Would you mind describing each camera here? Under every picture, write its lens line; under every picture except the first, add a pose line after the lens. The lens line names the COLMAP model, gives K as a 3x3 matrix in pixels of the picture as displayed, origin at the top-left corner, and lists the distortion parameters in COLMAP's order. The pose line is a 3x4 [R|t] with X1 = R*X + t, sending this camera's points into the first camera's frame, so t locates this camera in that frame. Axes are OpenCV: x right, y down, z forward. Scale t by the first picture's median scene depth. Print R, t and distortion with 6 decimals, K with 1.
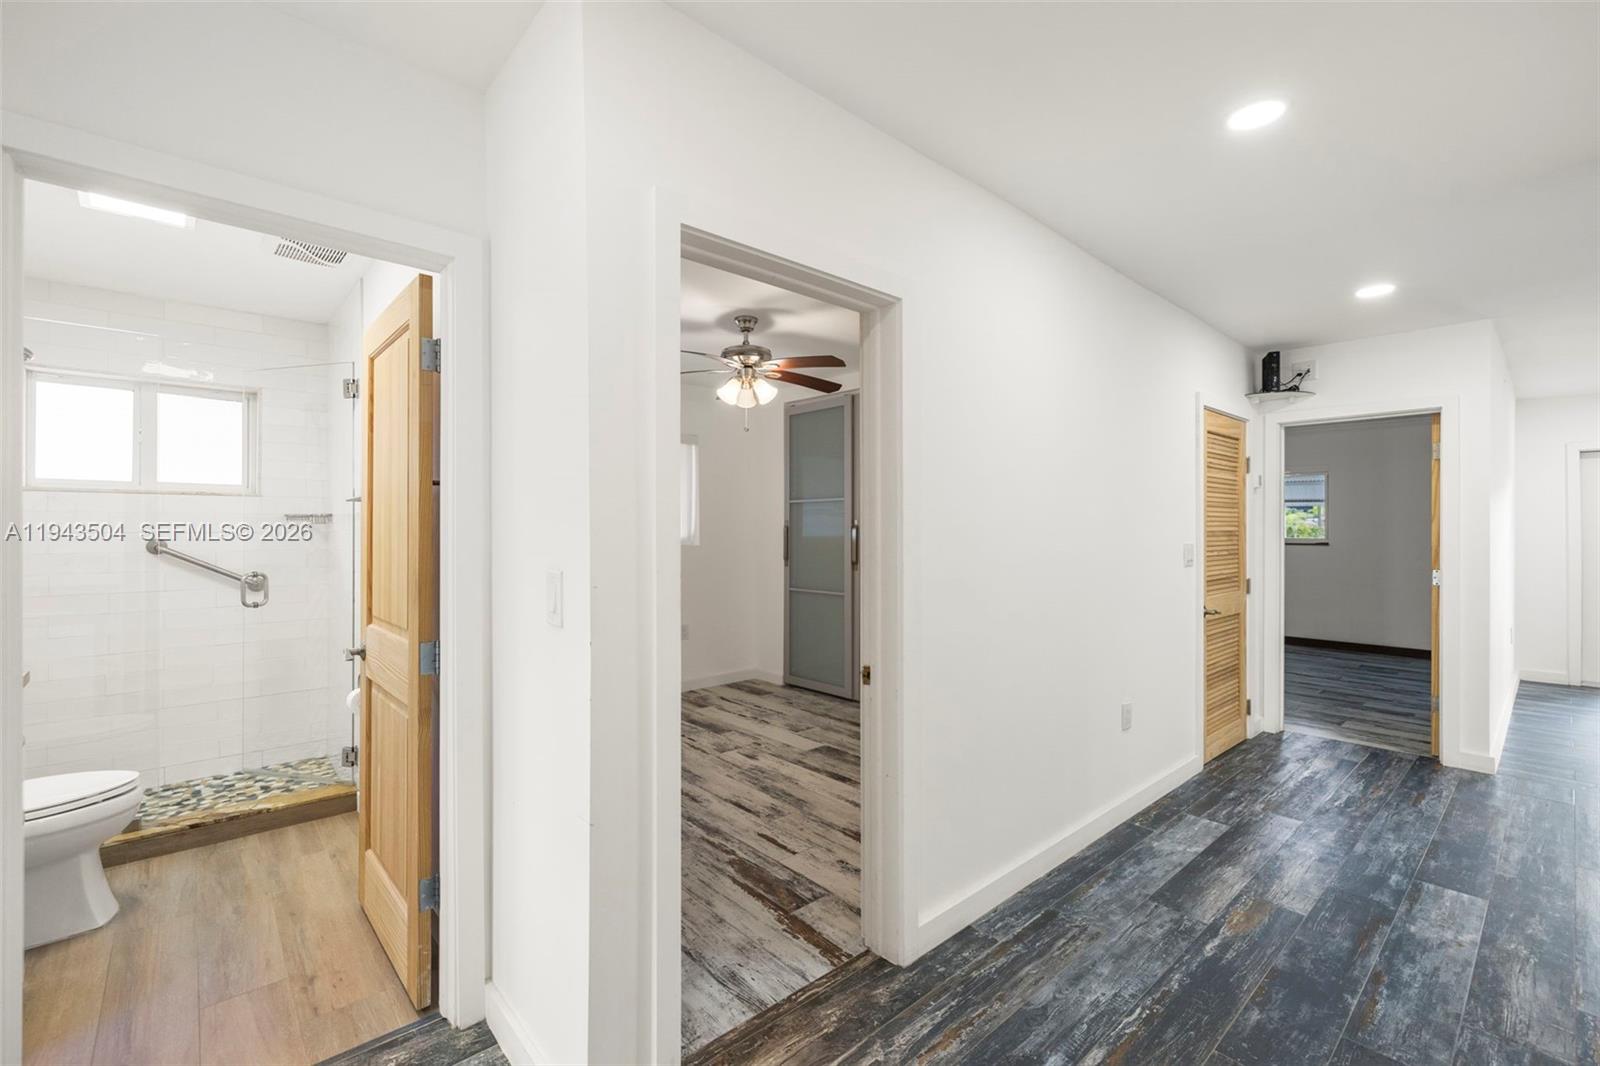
lens RADIAL K [[675.8, 0, 797.0], [0, 675.8, 527.3], [0, 0, 1]] dist [0.001240, -0.000037]
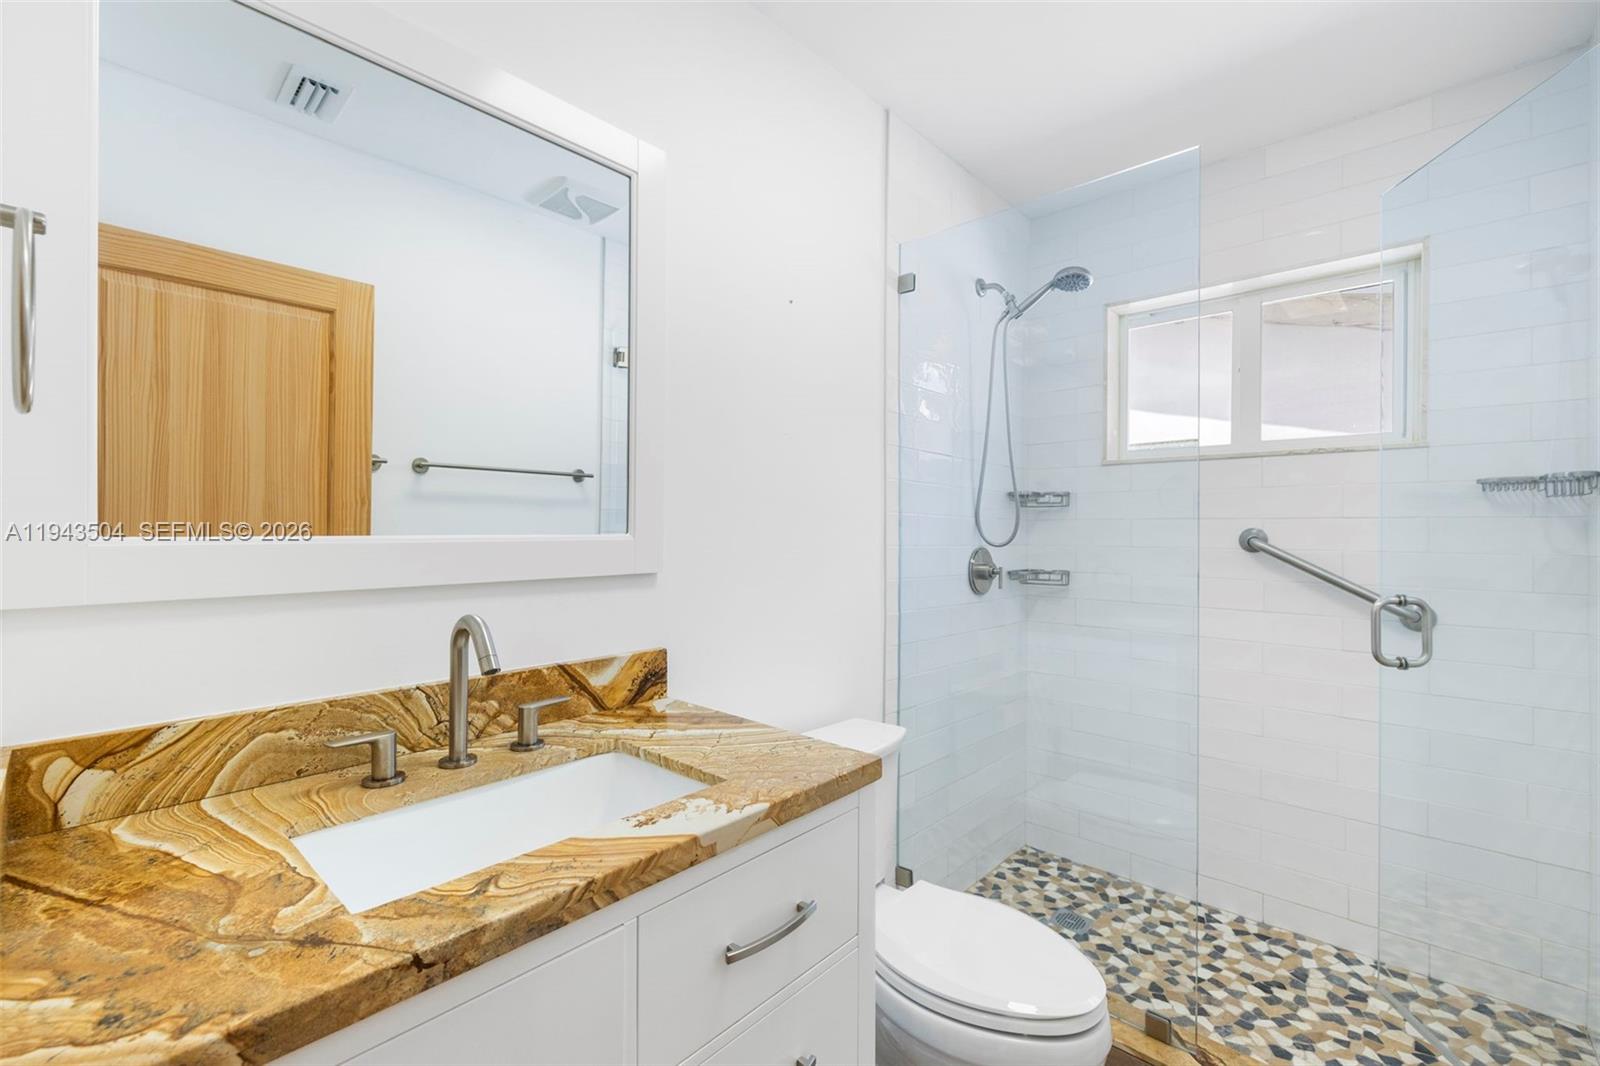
lens RADIAL K [[687.0, 0, 800.0], [0, 687.0, 533.0], [0, 0, 1]] dist [0.002299, -0.000556]
pose [[0.109723, -0.001941, -0.993960, -0.363729], [-0.002309, 0.999995, -0.002207, 0.023609], [0.993960, 0.002537, 0.109718, 0.525174]]
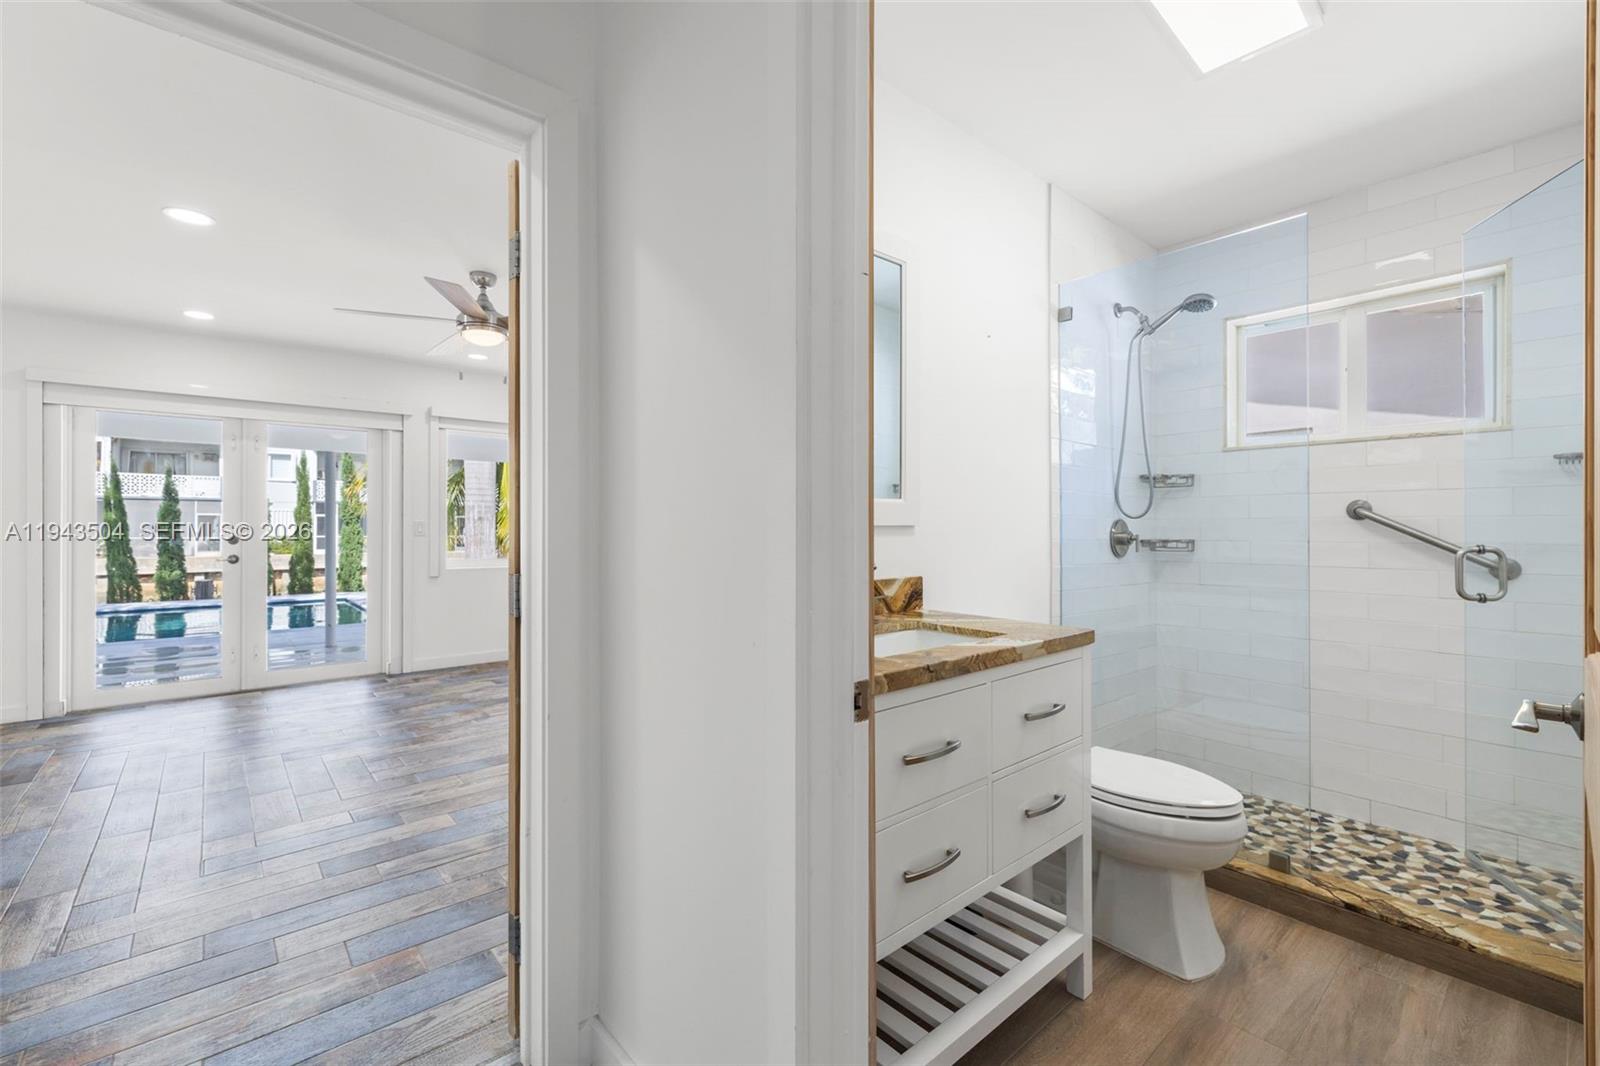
lens RADIAL K [[675.8, 0, 797.0], [0, 675.8, 527.3], [0, 0, 1]] dist [0.001240, -0.000037]
pose [[-0.018127, -0.006632, -0.999814, -0.166701], [0.002625, 0.999974, -0.006680, 0.052652], [0.999832, -0.002746, -0.018109, 0.385122]]
